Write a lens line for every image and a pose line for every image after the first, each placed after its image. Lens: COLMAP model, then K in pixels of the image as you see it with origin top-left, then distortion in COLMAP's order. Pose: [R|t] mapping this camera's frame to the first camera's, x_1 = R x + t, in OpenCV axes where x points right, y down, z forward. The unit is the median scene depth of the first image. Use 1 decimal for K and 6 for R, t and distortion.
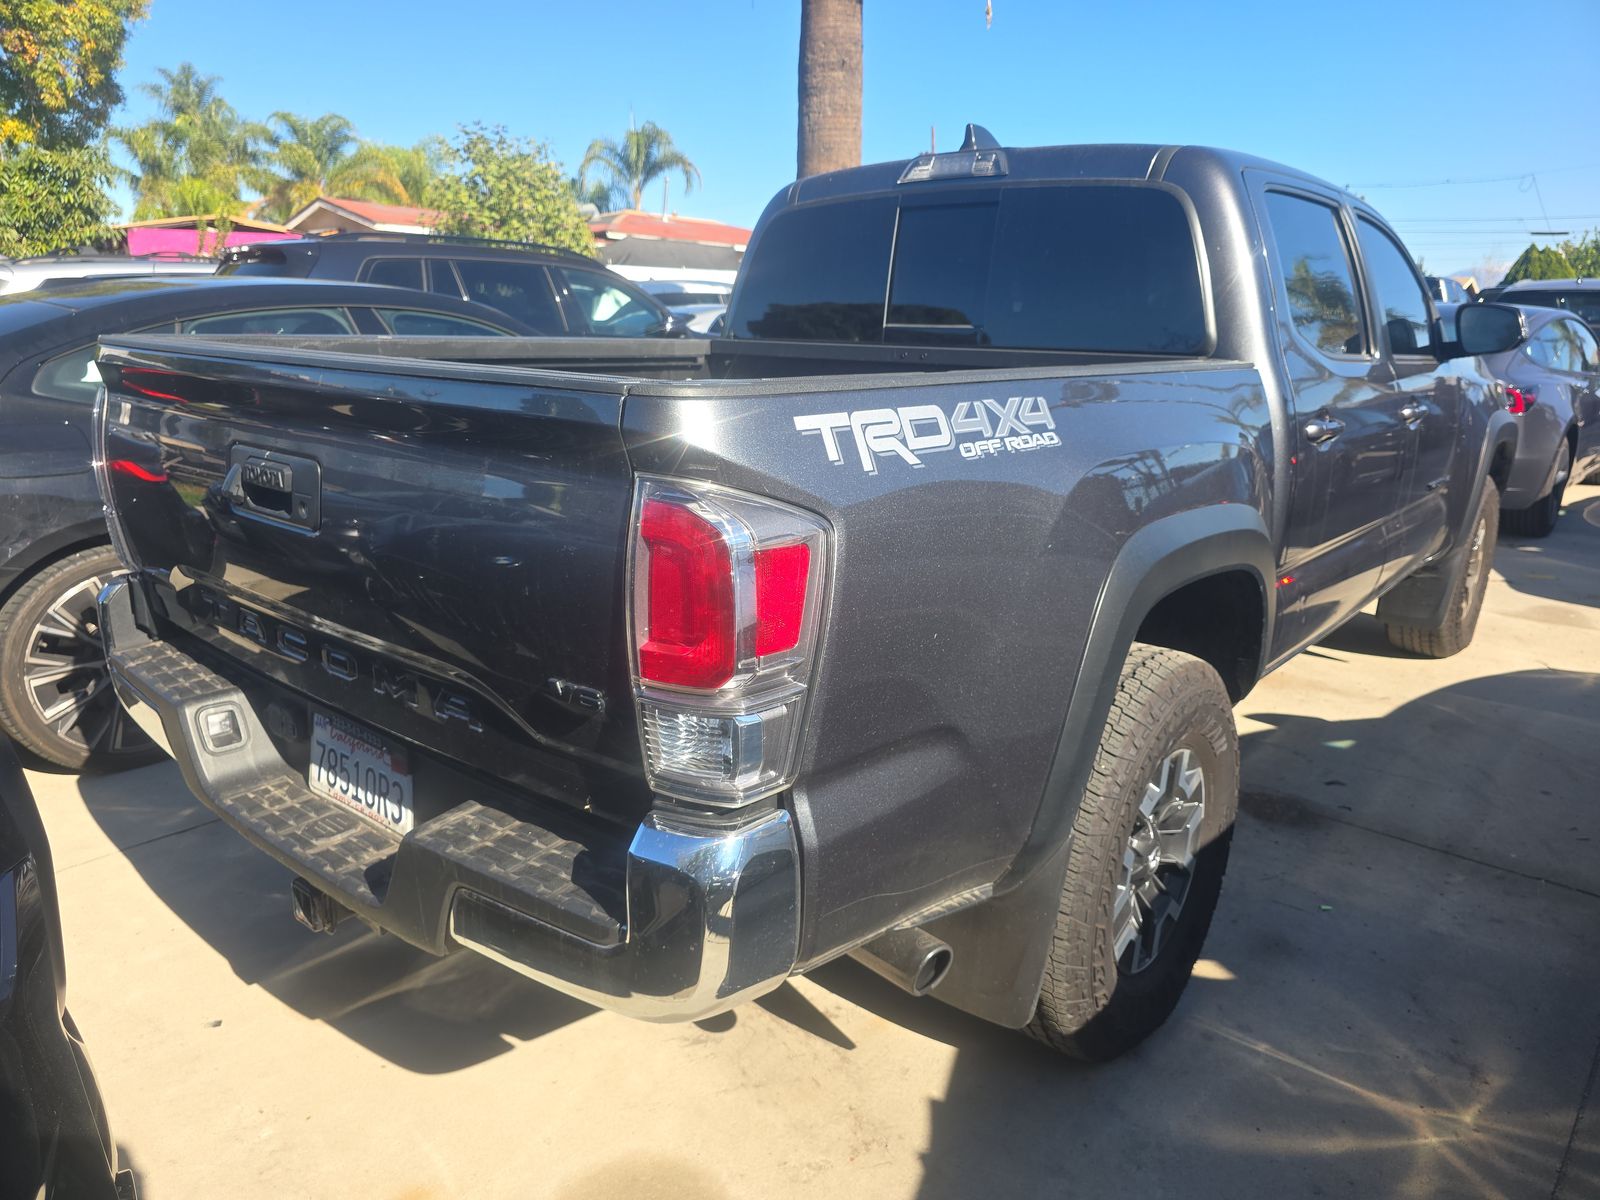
lens RADIAL K [[1069.4, 0, 800.0], [0, 1069.4, 600.0], [0, 0, 1]] dist [0.026699, -0.029383]
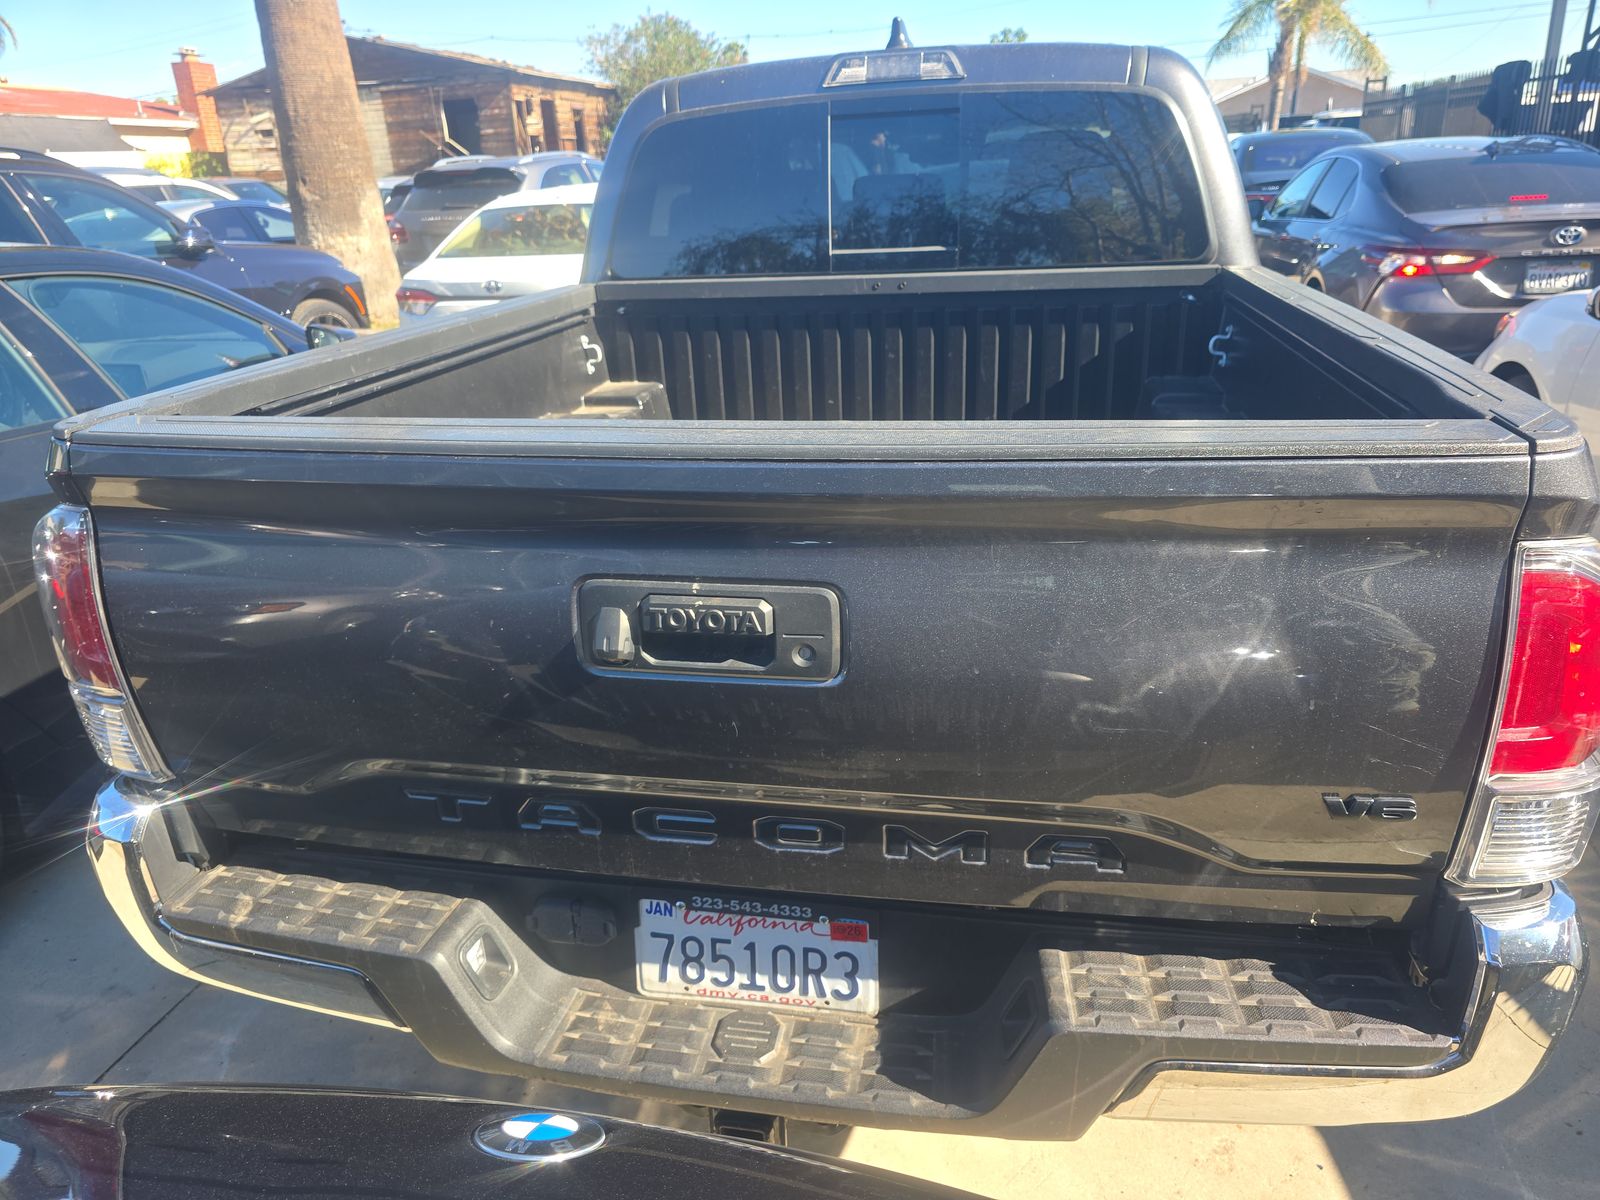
lens RADIAL K [[1069.4, 0, 800.0], [0, 1069.4, 600.0], [0, 0, 1]] dist [0.026699, -0.029383]
pose [[0.877921, -0.230379, 0.419738, -0.583608], [0.180007, 0.971133, 0.156519, -0.179838], [-0.443680, -0.061856, 0.894048, 0.288909]]
